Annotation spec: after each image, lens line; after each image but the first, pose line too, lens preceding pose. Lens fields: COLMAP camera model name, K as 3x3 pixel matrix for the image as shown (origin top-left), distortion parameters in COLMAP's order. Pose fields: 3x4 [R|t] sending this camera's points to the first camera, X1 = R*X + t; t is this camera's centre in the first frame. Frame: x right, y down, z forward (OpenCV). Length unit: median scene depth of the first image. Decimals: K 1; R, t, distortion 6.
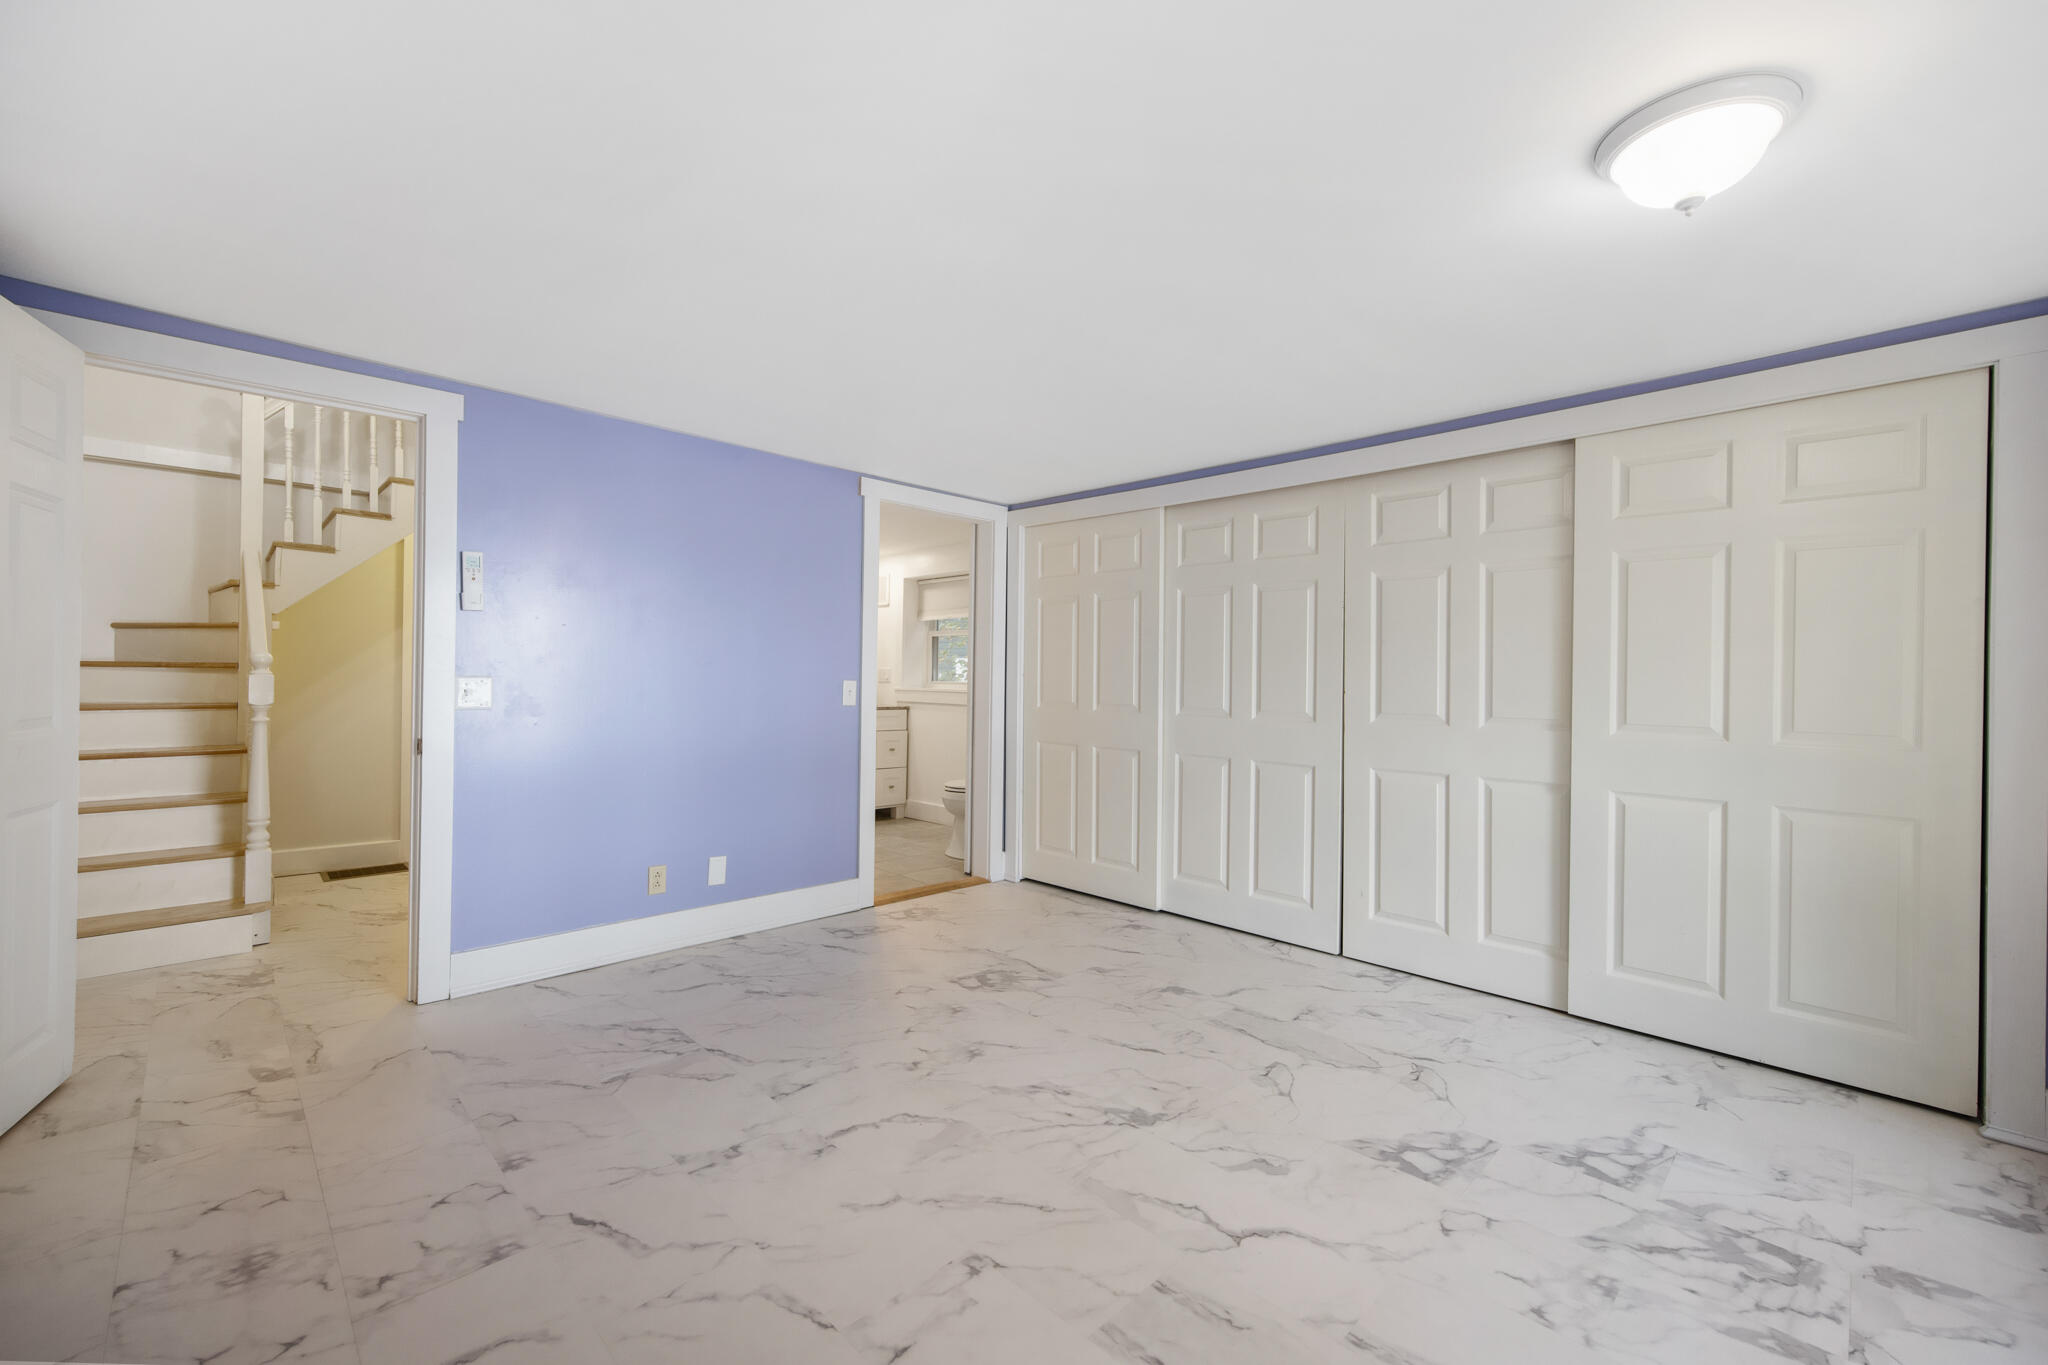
lens RADIAL K [[835.6, 0, 1023.3], [0, 835.6, 676.1], [0, 0, 1]] dist [0.001336, 0.000296]
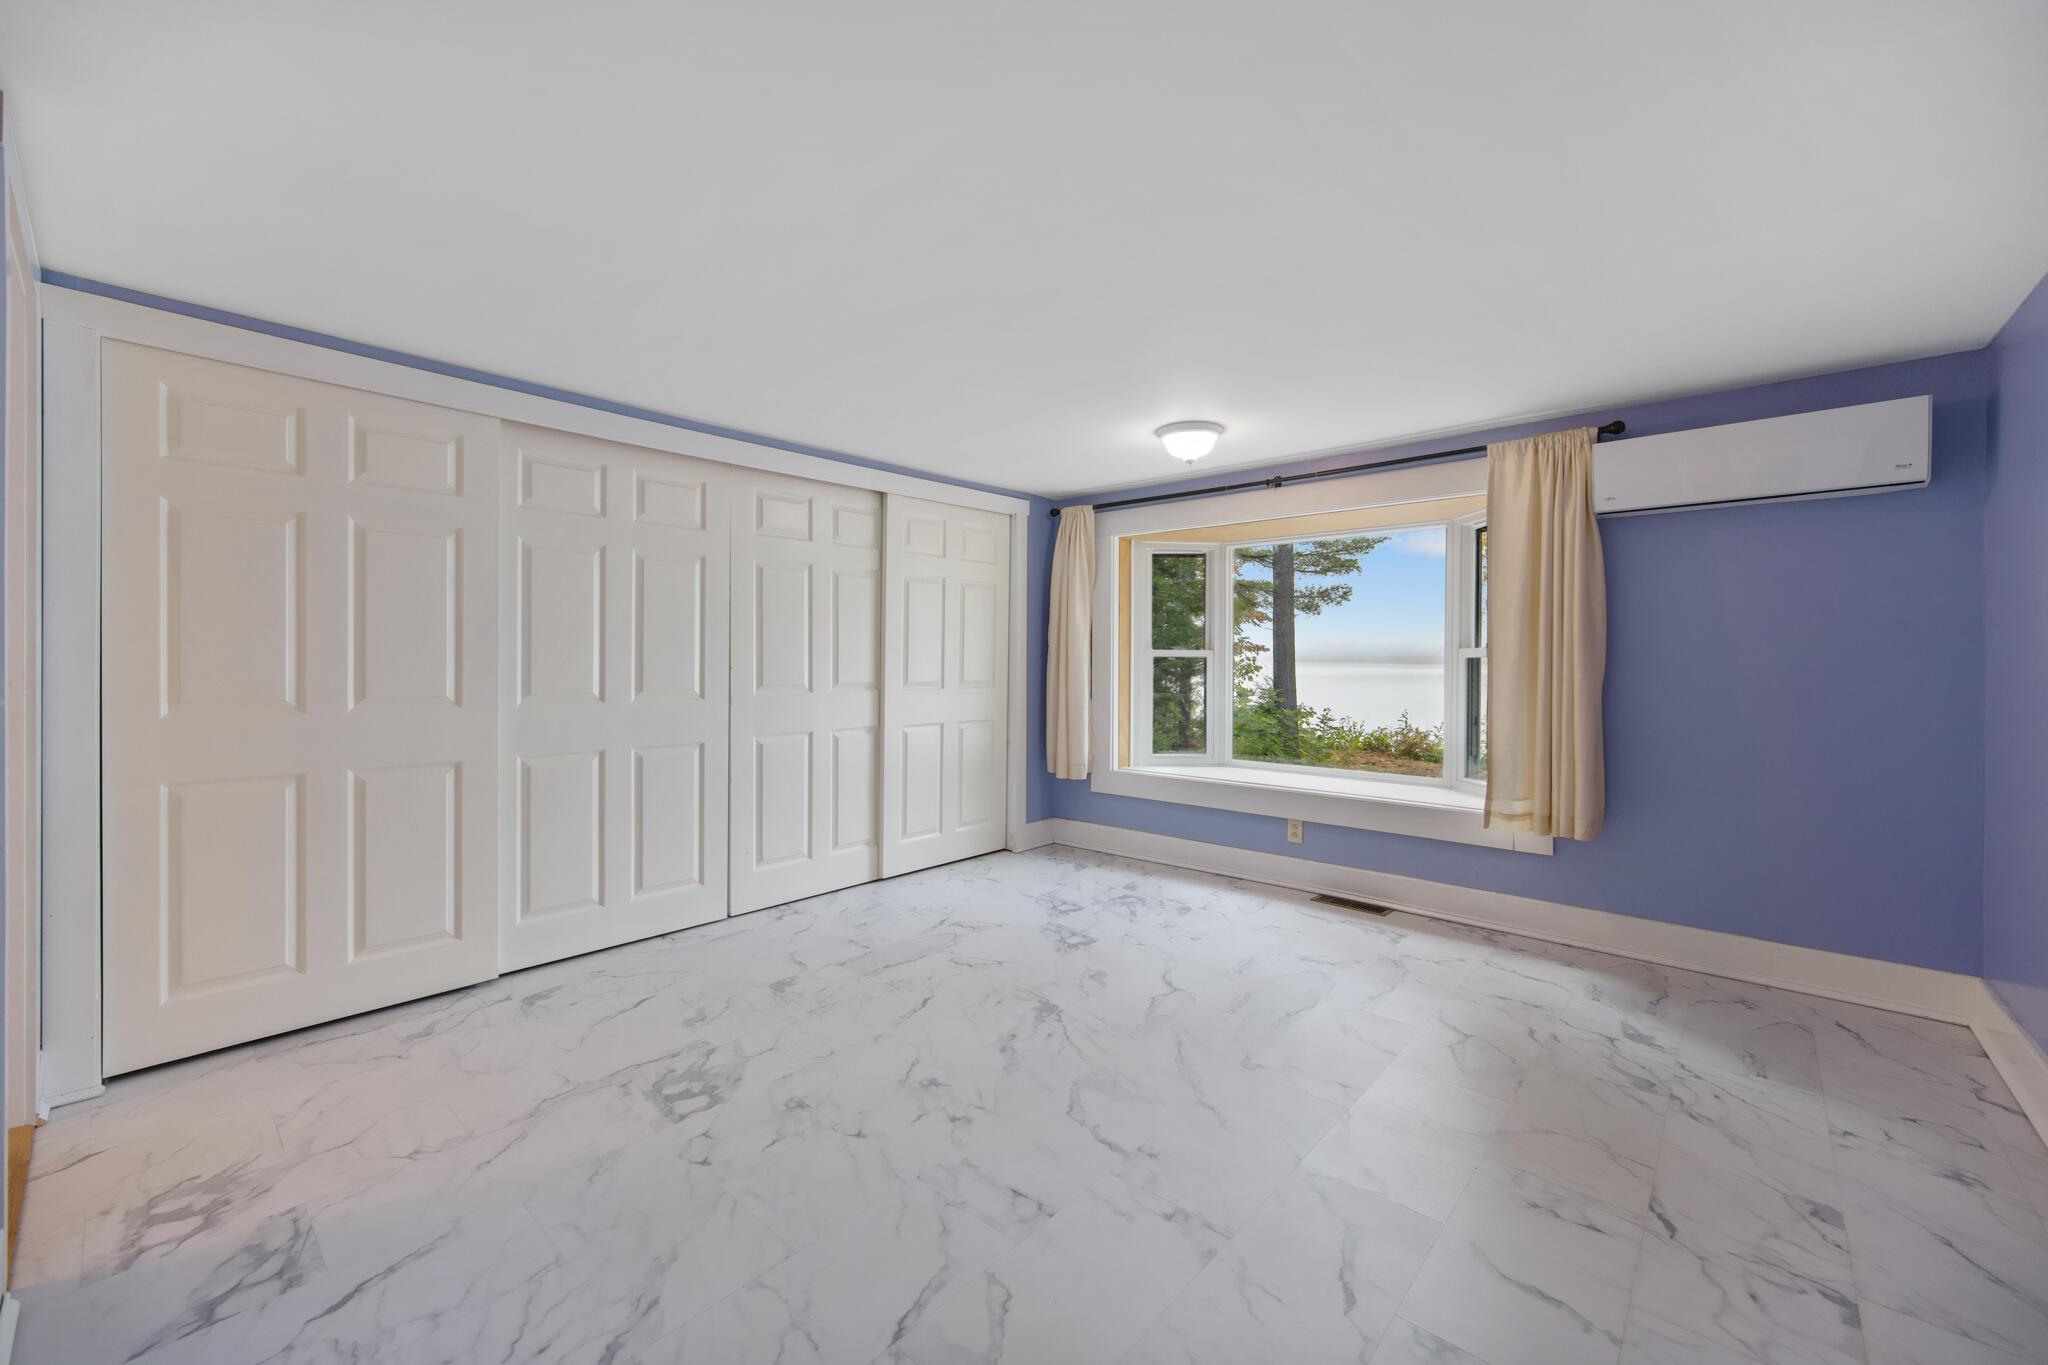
lens RADIAL K [[812.4, 0, 1027.5], [0, 812.4, 665.0], [0, 0, 1]] dist [0.000589, 0.000051]
pose [[-0.063083, -0.020704, 0.997794, -0.780225], [-0.004698, 0.999780, 0.020448, -0.008313], [-0.997997, -0.003398, -0.063166, 0.813969]]
